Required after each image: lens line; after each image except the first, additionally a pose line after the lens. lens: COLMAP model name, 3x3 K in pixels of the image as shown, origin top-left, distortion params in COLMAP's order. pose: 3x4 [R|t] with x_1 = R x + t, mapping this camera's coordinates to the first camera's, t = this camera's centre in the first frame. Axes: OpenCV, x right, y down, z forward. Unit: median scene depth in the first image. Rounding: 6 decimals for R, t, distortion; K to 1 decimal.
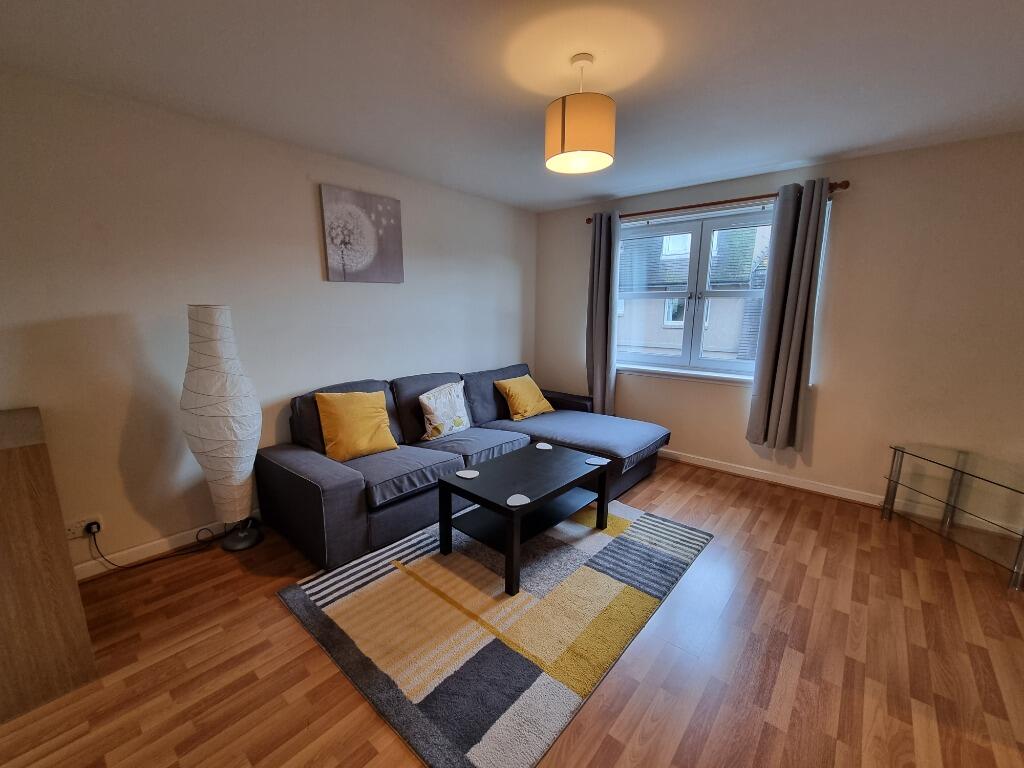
lens RADIAL K [[421.4, 0, 508.2], [0, 421.4, 389.4], [0, 0, 1]] dist [-0.003860, 0.000008]
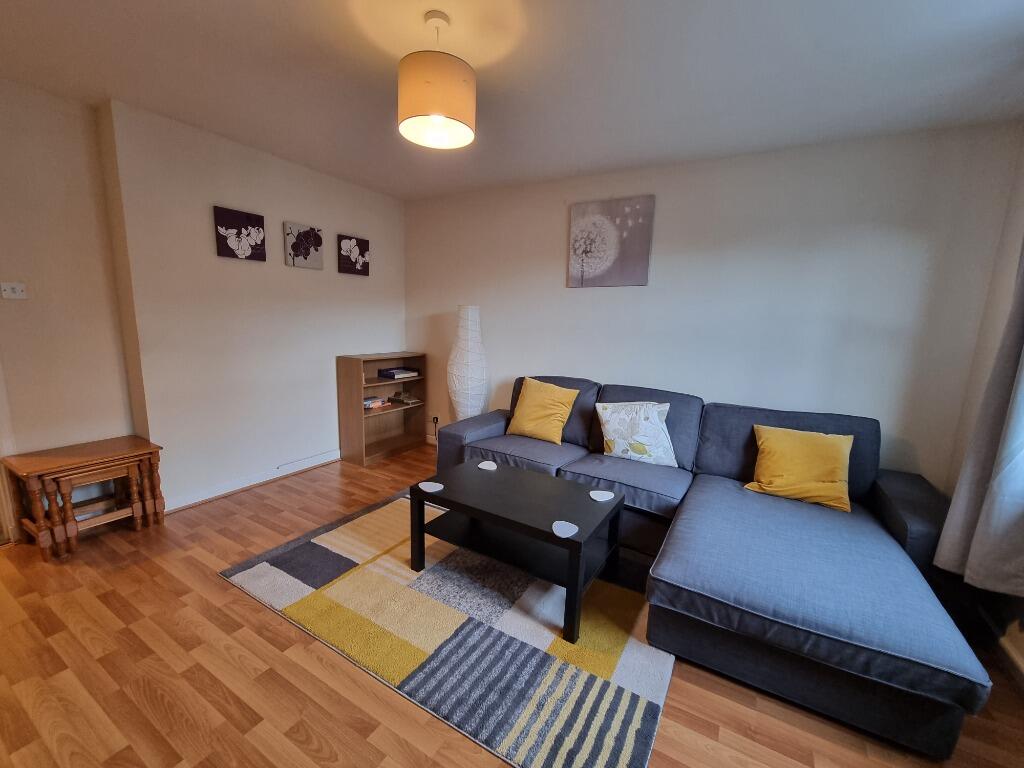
lens RADIAL K [[421.4, 0, 508.2], [0, 421.4, 389.4], [0, 0, 1]] dist [-0.003860, 0.000008]
pose [[0.186863, 0.165036, -0.968424, 0.710115], [-0.221454, 0.967491, 0.122147, -0.091114], [0.957100, 0.191637, 0.217336, 0.644862]]
